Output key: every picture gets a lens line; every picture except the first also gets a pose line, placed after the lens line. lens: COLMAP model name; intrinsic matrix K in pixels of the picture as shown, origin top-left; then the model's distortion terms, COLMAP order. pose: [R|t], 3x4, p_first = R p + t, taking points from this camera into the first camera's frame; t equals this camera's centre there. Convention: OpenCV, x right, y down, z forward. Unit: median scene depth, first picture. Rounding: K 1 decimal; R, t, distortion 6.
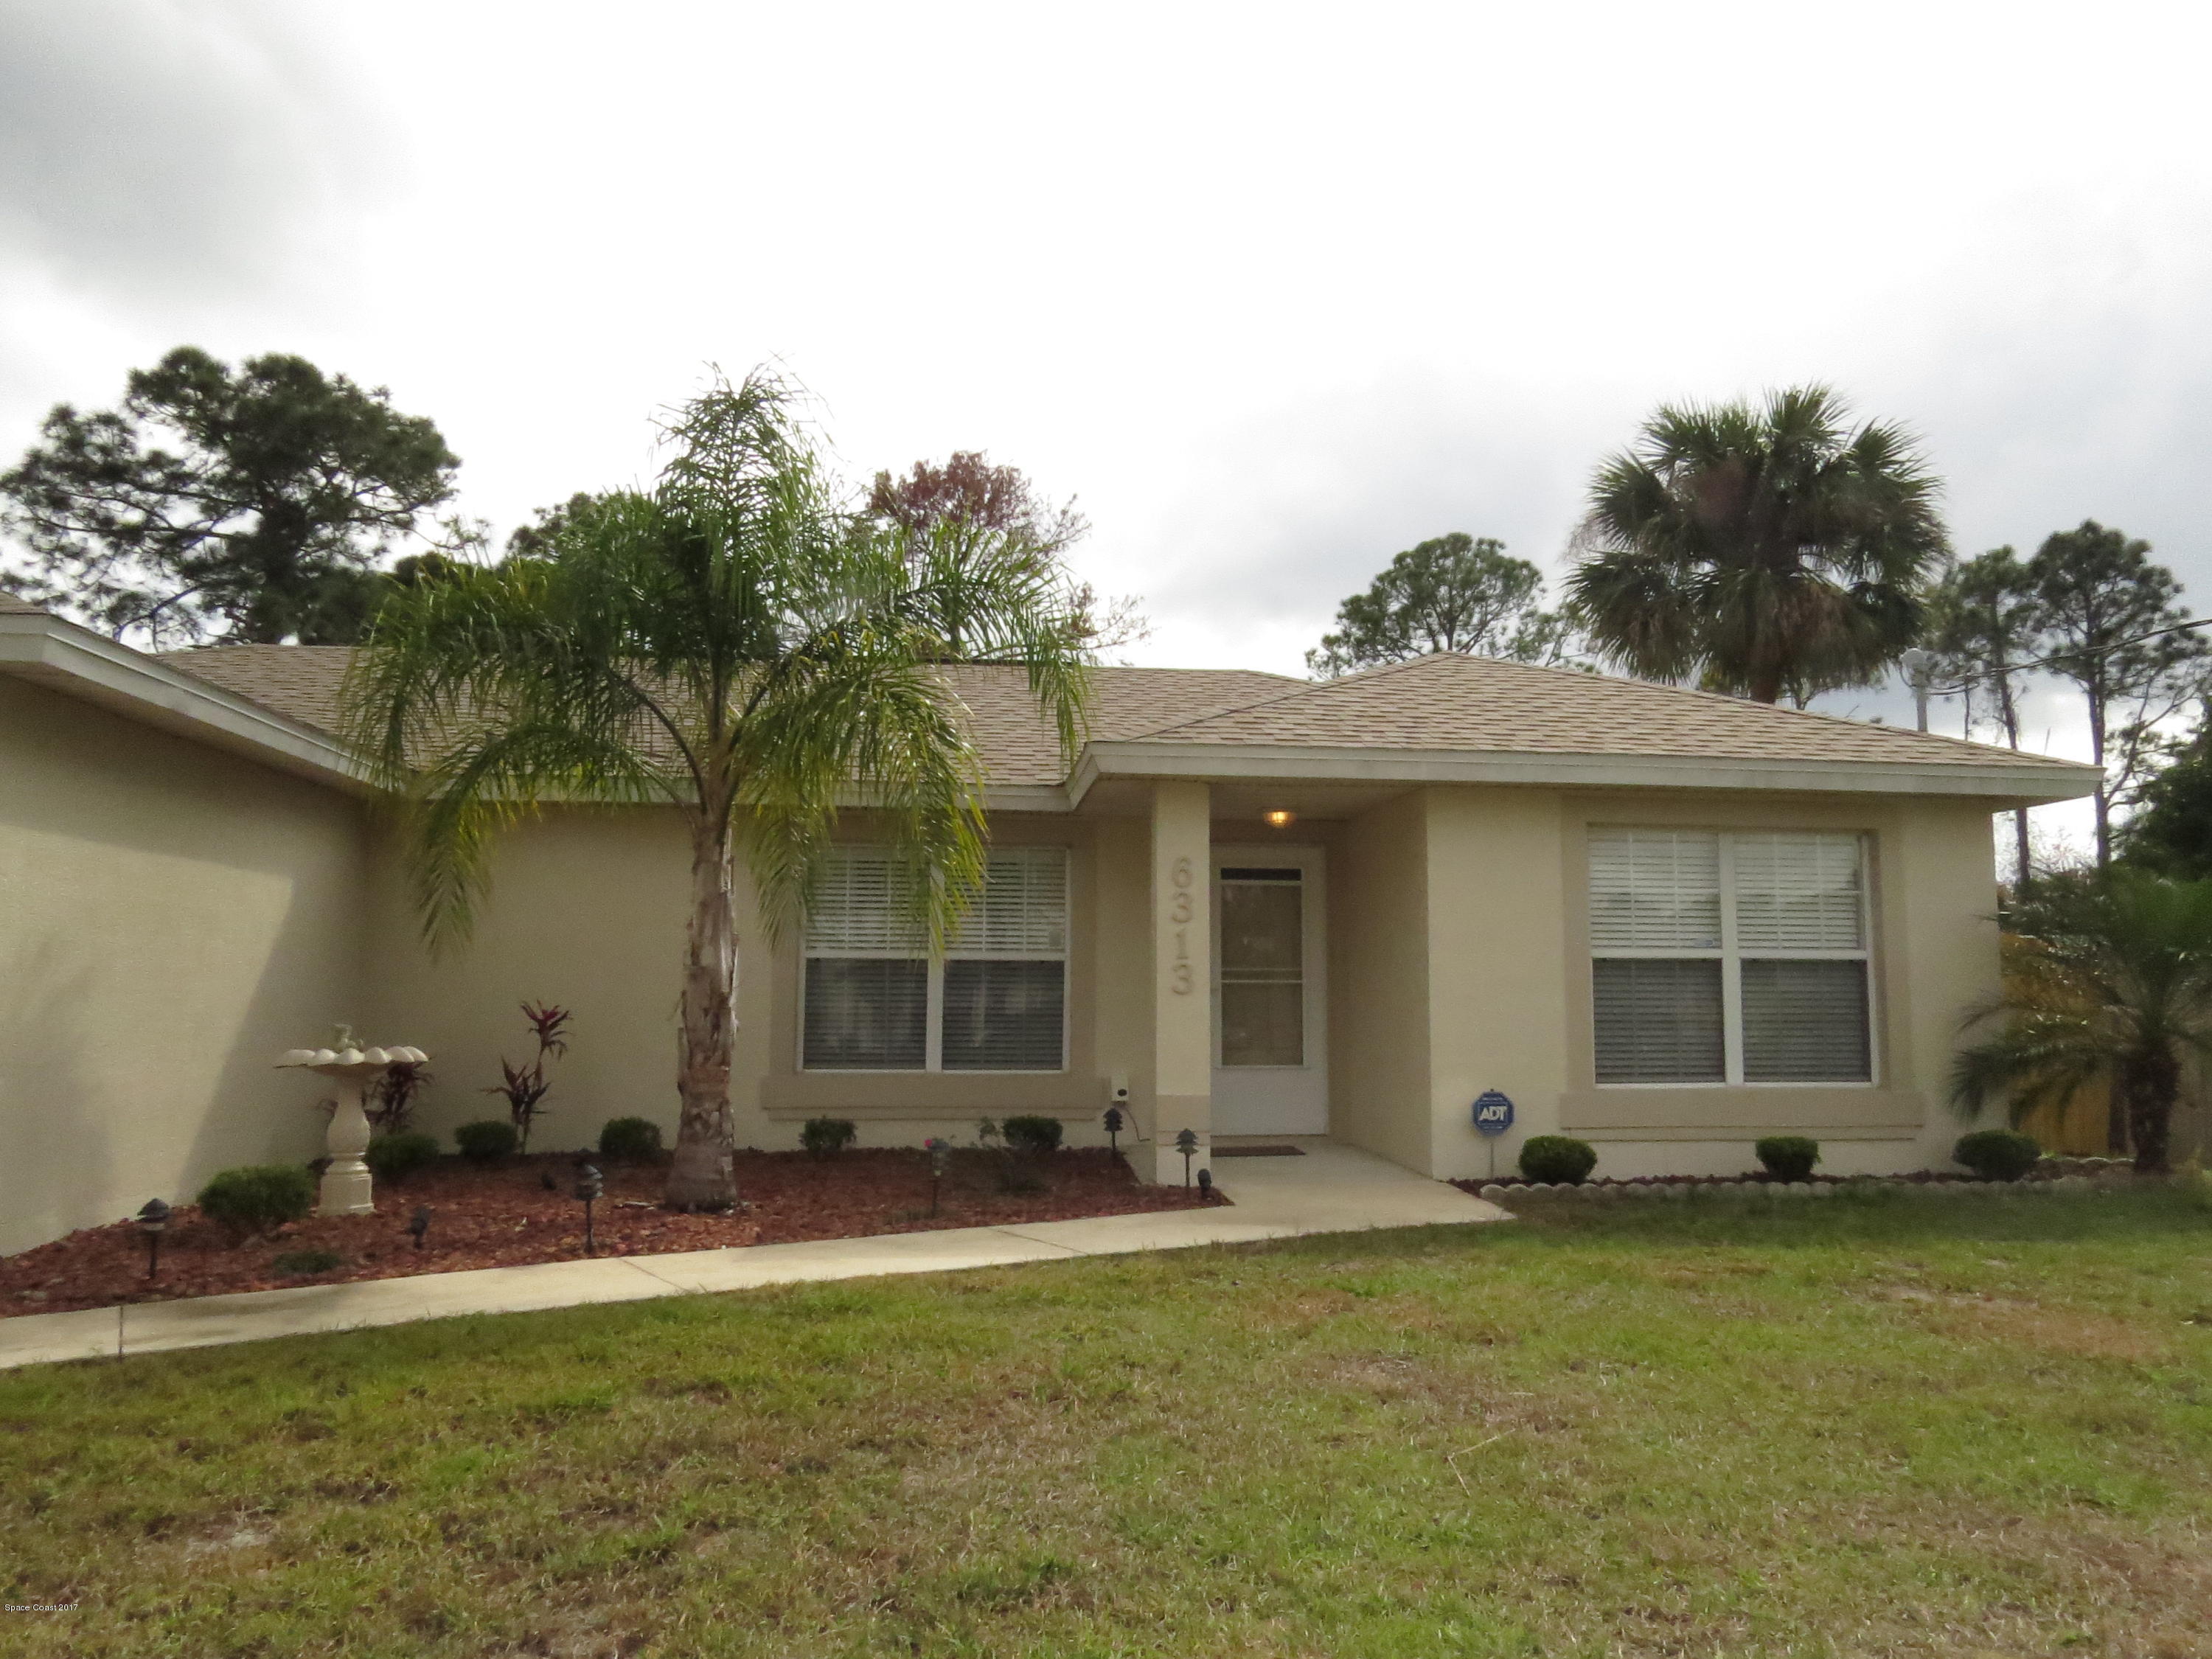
lens RADIAL K [[1606.0, 0, 1112.4], [0, 1606.0, 817.7], [0, 0, 1]] dist [-0.013130, -0.003152]
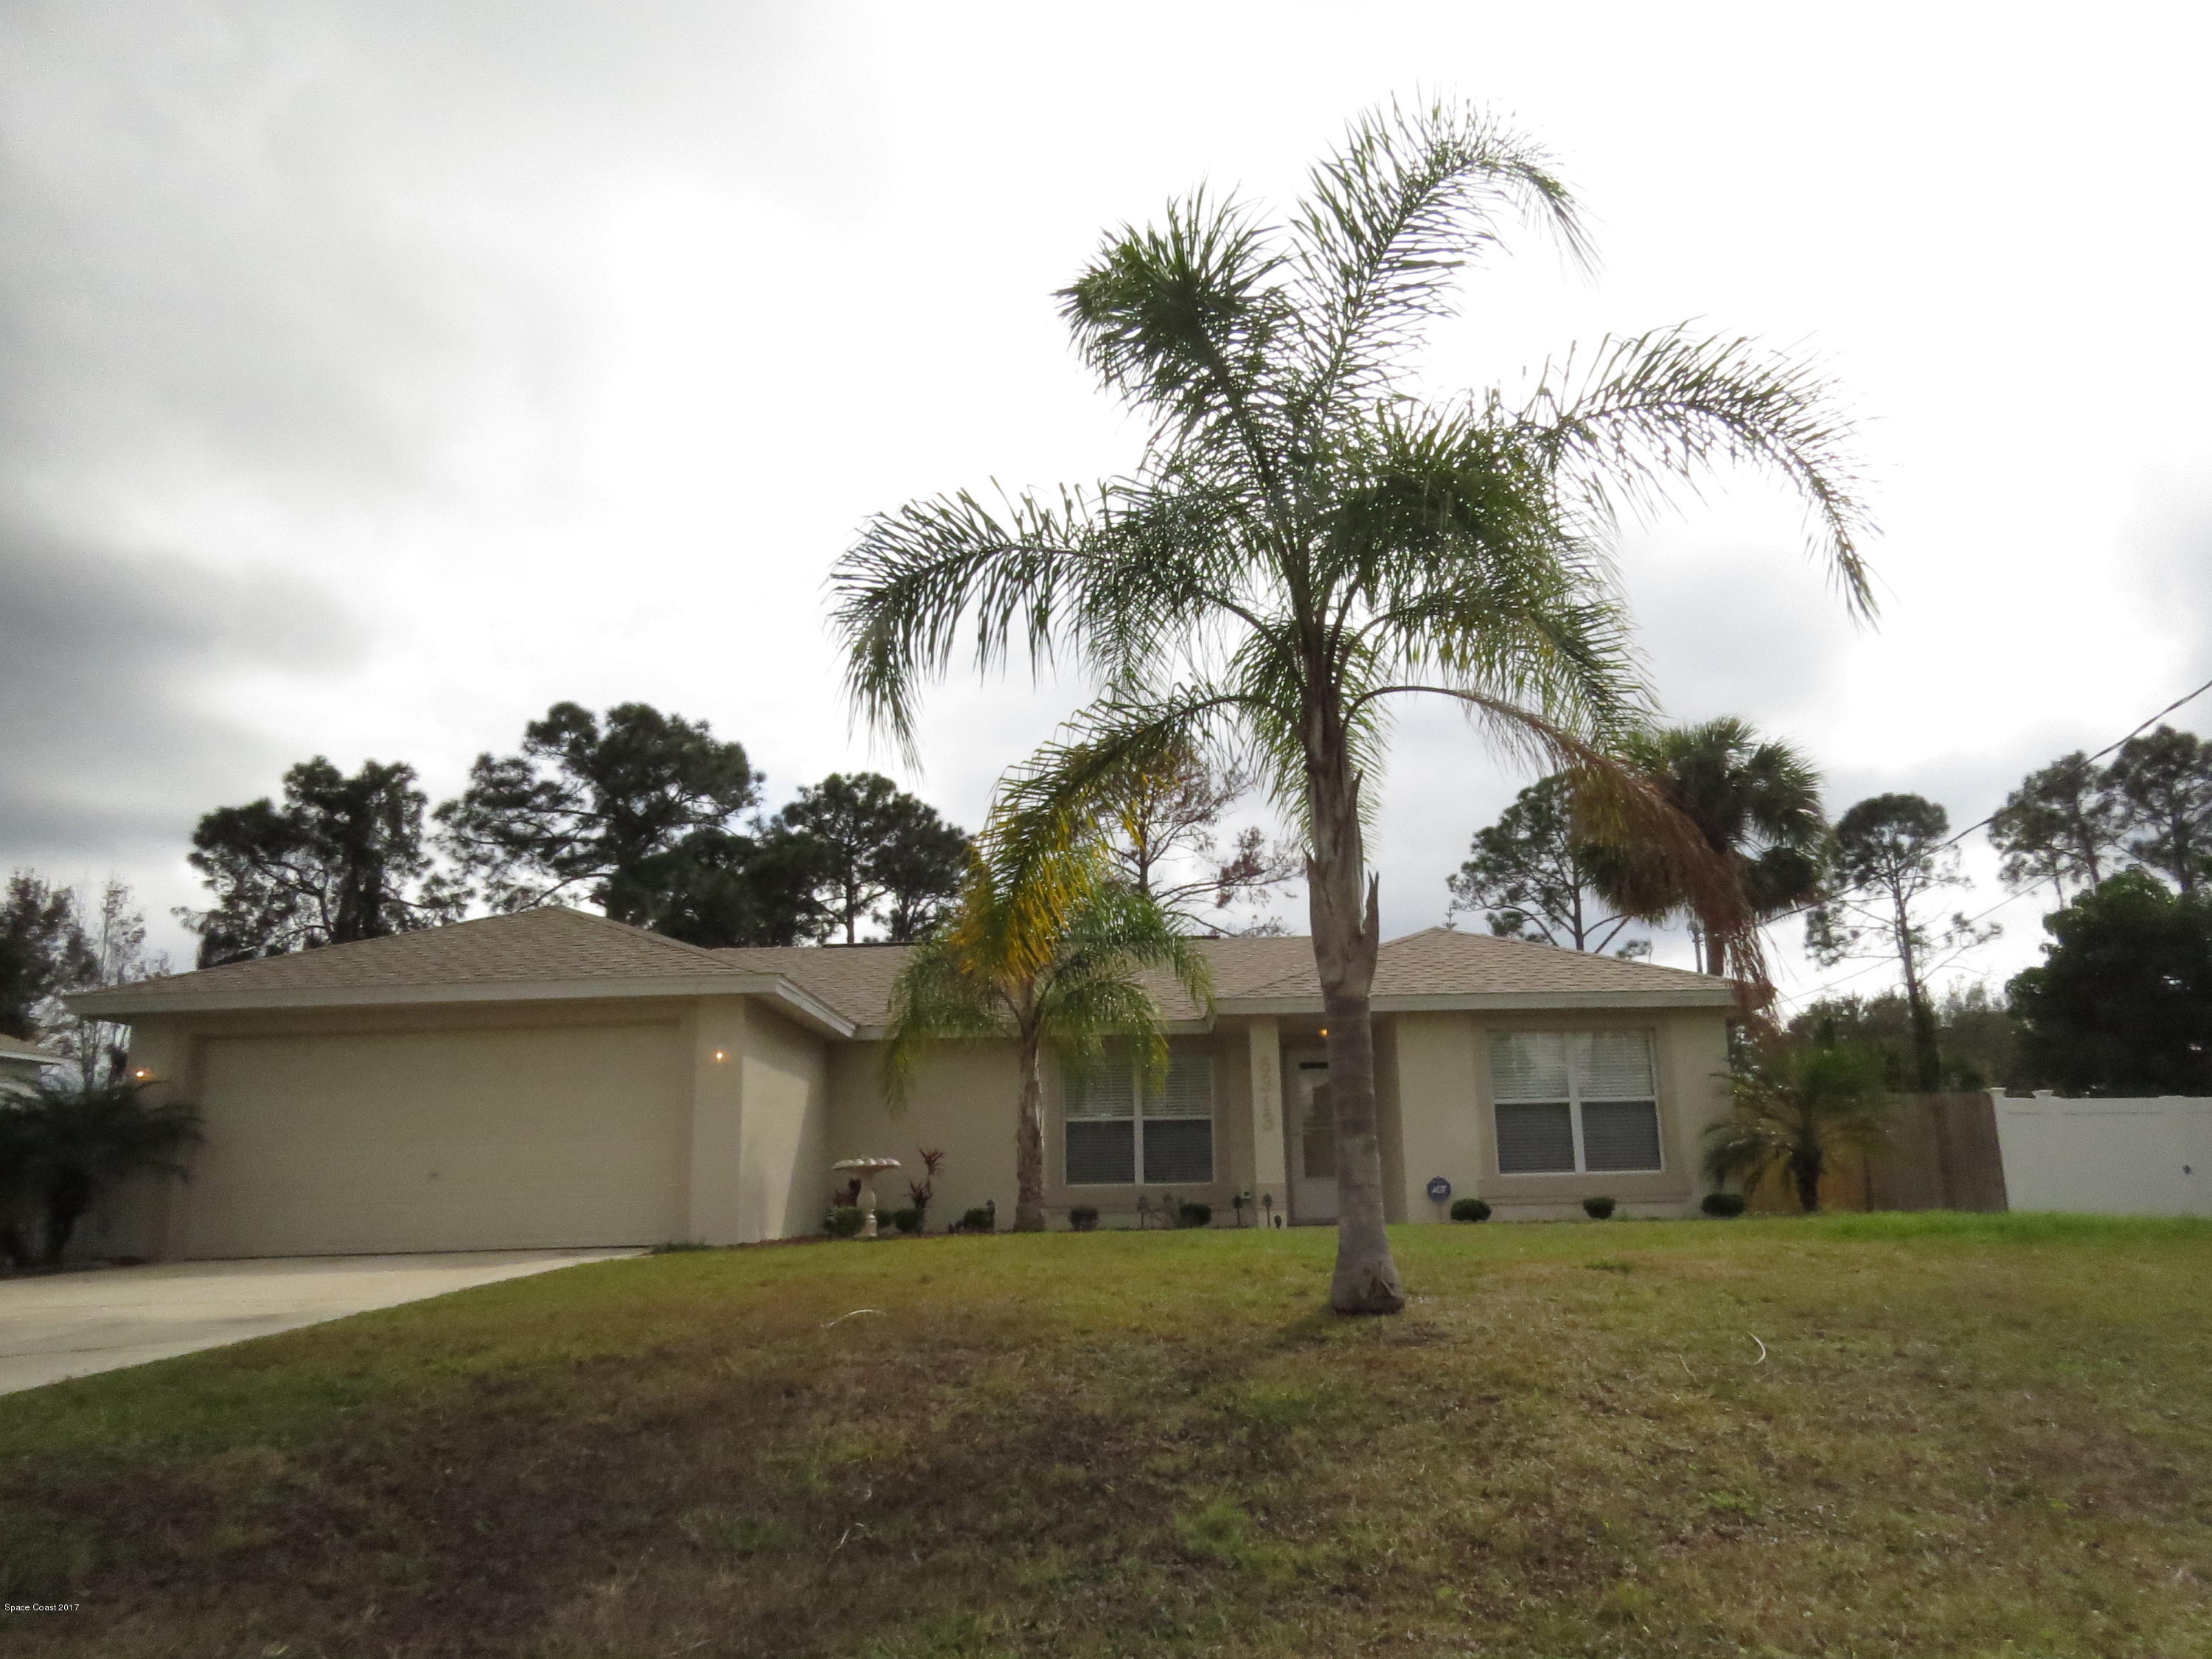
lens RADIAL K [[1606.0, 0, 1229.2], [0, 1606.0, 806.2], [0, 0, 1]] dist [-0.013130, -0.003152]
pose [[0.998180, -0.042836, -0.042456, 0.030210], [0.036617, 0.989792, -0.137736, -0.002788], [0.047923, 0.135930, 0.989559, -0.298348]]
